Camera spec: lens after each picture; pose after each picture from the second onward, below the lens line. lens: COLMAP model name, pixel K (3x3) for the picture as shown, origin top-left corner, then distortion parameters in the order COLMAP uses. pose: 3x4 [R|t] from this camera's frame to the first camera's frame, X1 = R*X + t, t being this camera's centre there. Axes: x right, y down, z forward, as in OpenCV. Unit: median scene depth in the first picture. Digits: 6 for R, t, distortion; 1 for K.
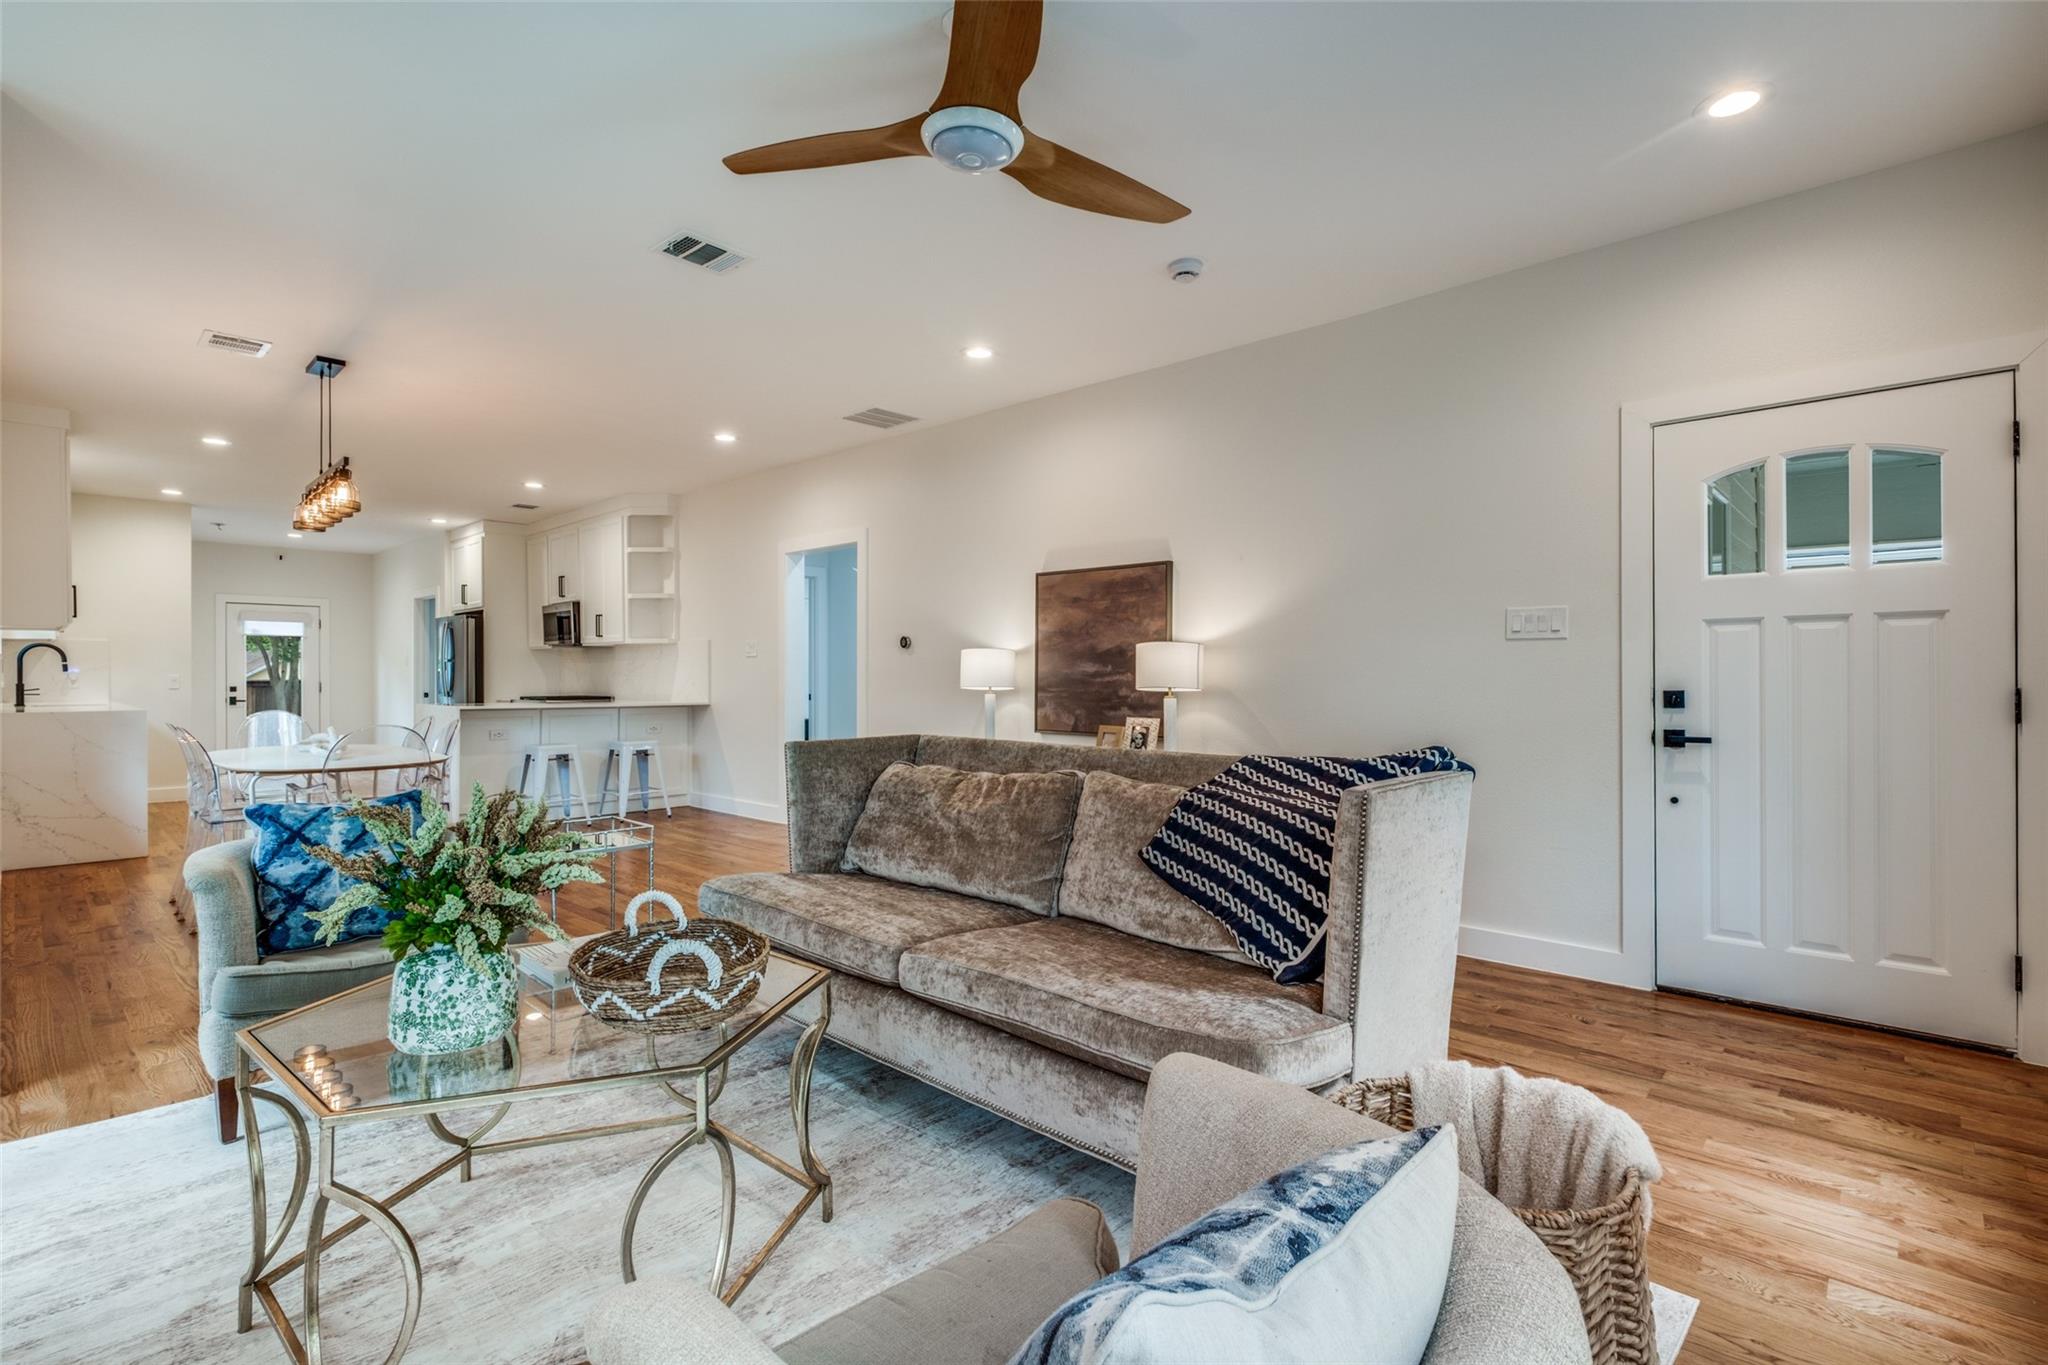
lens RADIAL K [[954.0, 0, 1024.0], [0, 954.0, 682.5], [0, 0, 1]] dist [0.000921, -0.000016]
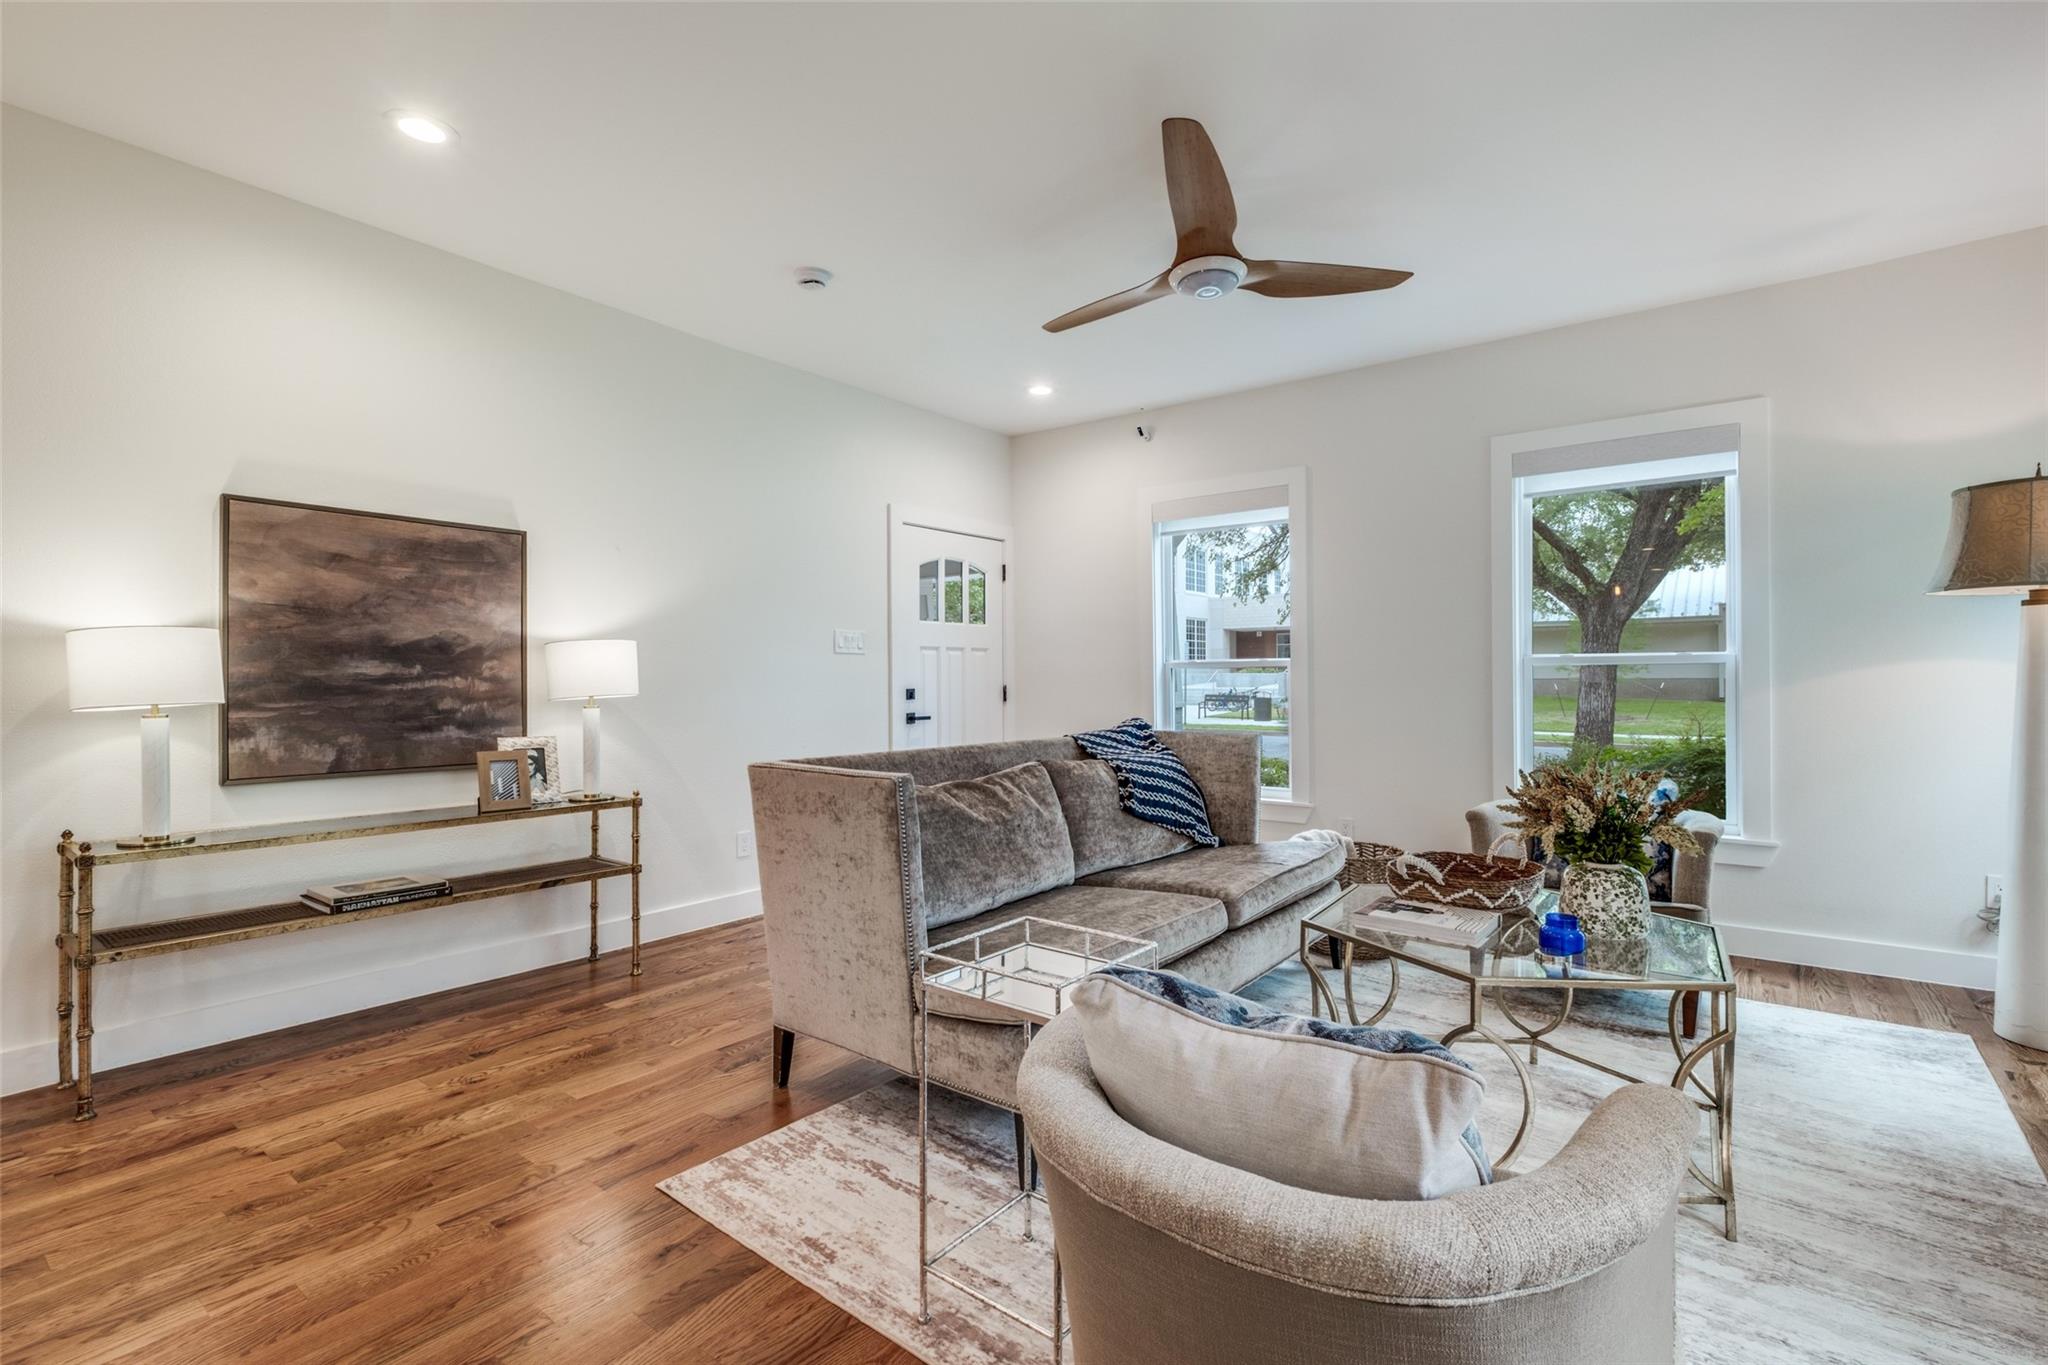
lens RADIAL K [[927.3, 0, 1033.2], [0, 927.3, 680.6], [0, 0, 1]] dist [0.034138, 0.000360]
pose [[-0.100055, -0.002745, 0.994978, -0.628758], [0.006841, 0.999971, 0.003447, -0.006670], [-0.994958, 0.007151, -0.100034, 0.651162]]
